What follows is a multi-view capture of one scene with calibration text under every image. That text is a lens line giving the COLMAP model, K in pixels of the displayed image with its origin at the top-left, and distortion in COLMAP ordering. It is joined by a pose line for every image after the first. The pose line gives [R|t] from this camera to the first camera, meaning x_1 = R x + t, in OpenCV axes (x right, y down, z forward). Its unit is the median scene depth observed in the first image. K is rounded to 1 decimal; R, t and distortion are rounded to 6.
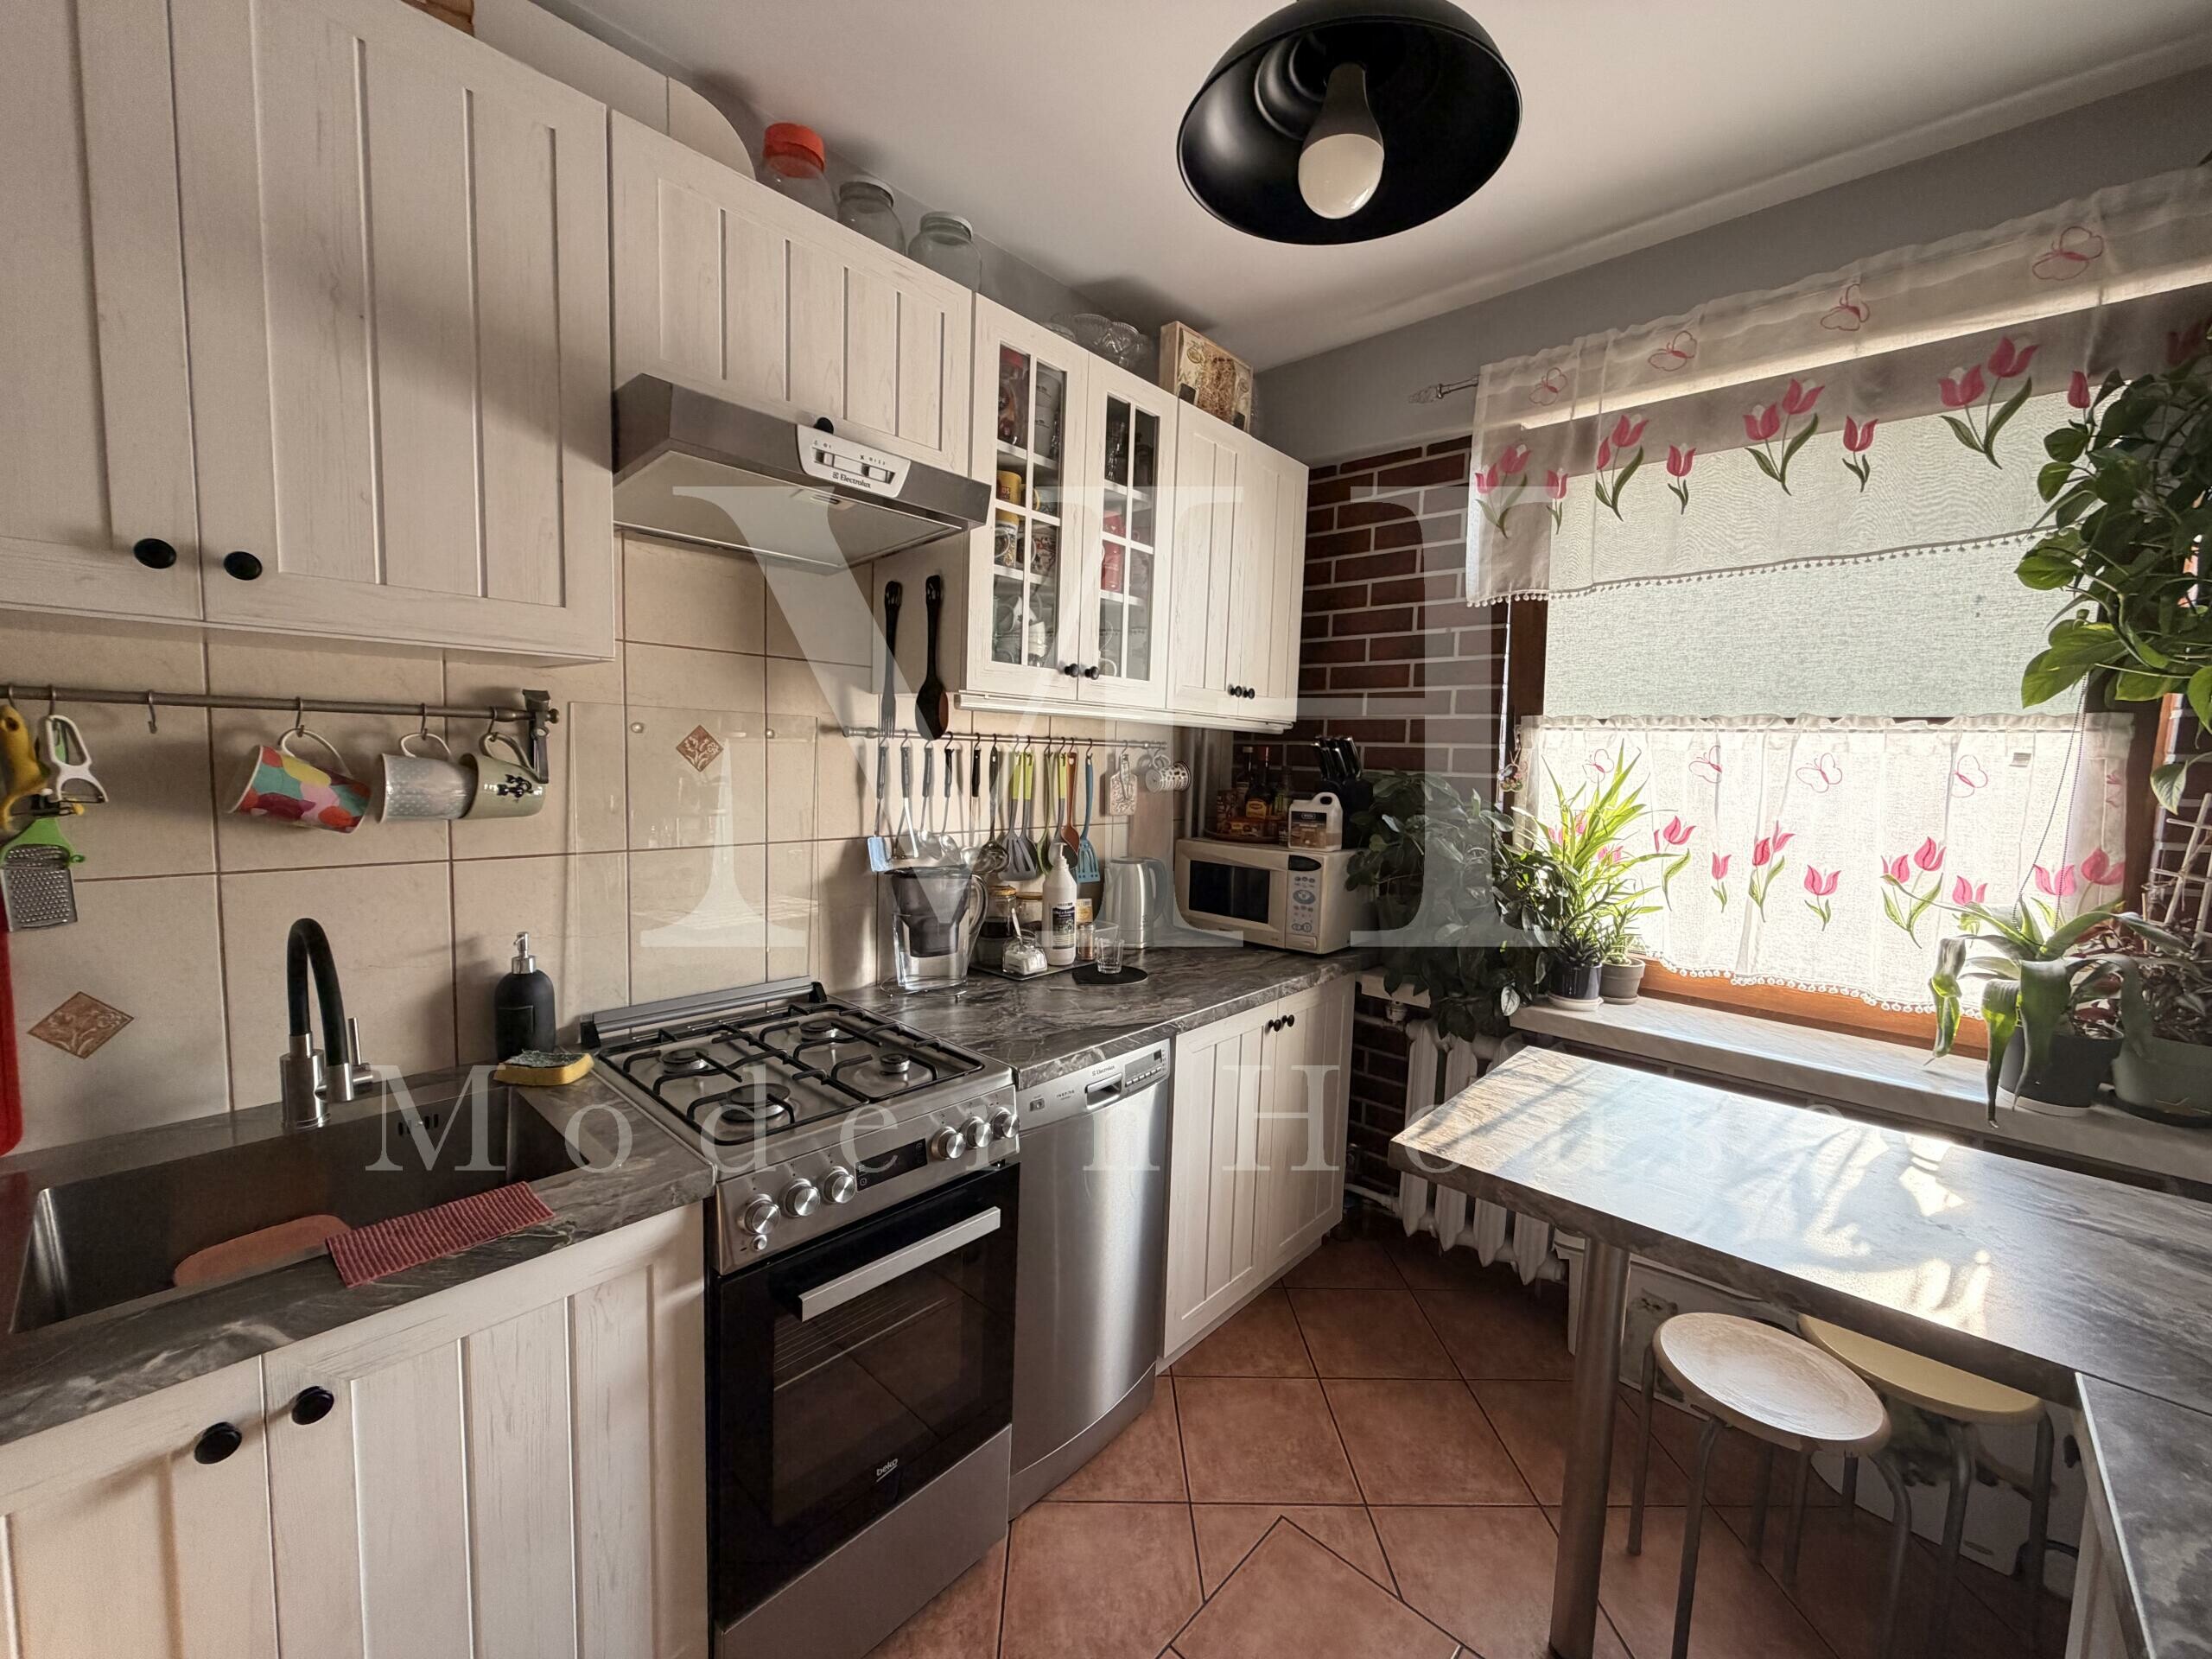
lens RADIAL K [[878.2, 0, 1102.8], [0, 878.2, 830.4], [0, 0, 1]] dist [0.002021, 0.000010]
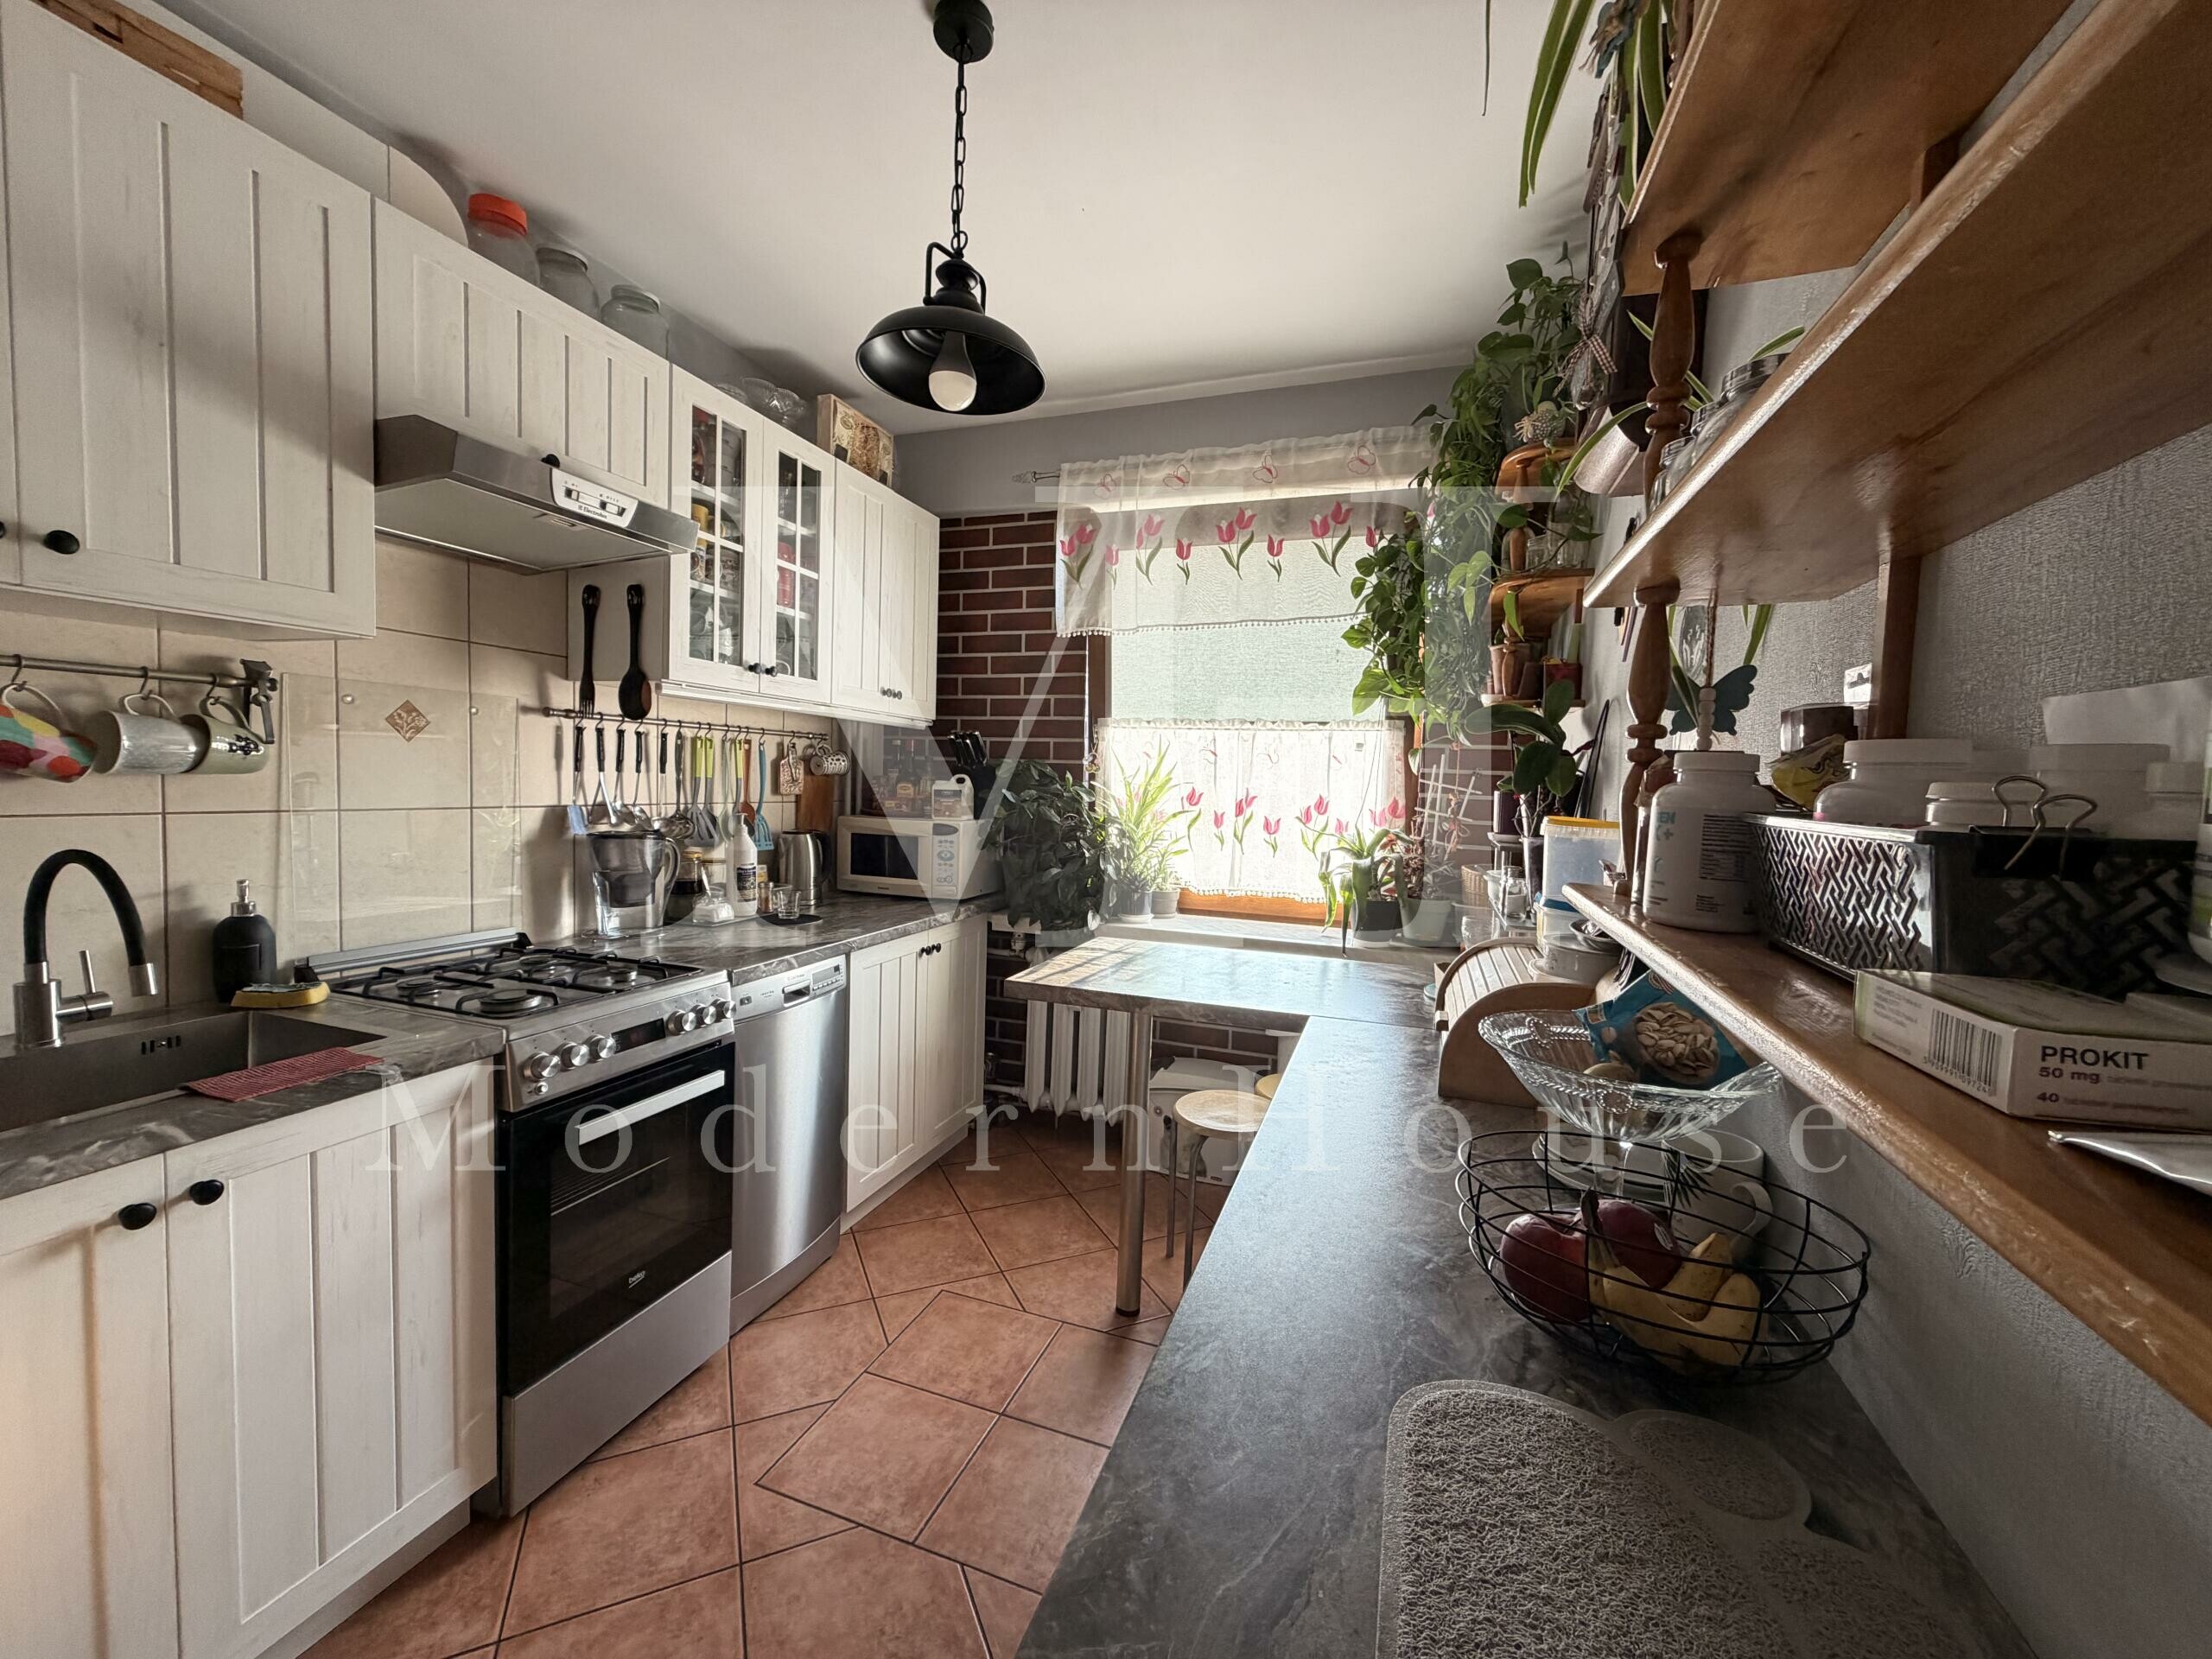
lens RADIAL K [[878.2, 0, 1103.8], [0, 878.2, 829.3], [0, 0, 1]] dist [0.002021, 0.000010]
pose [[0.919051, -0.024547, 0.393374, -0.086583], [0.031946, 0.999414, -0.012273, 0.086452], [-0.392842, 0.023846, 0.919297, -0.375065]]
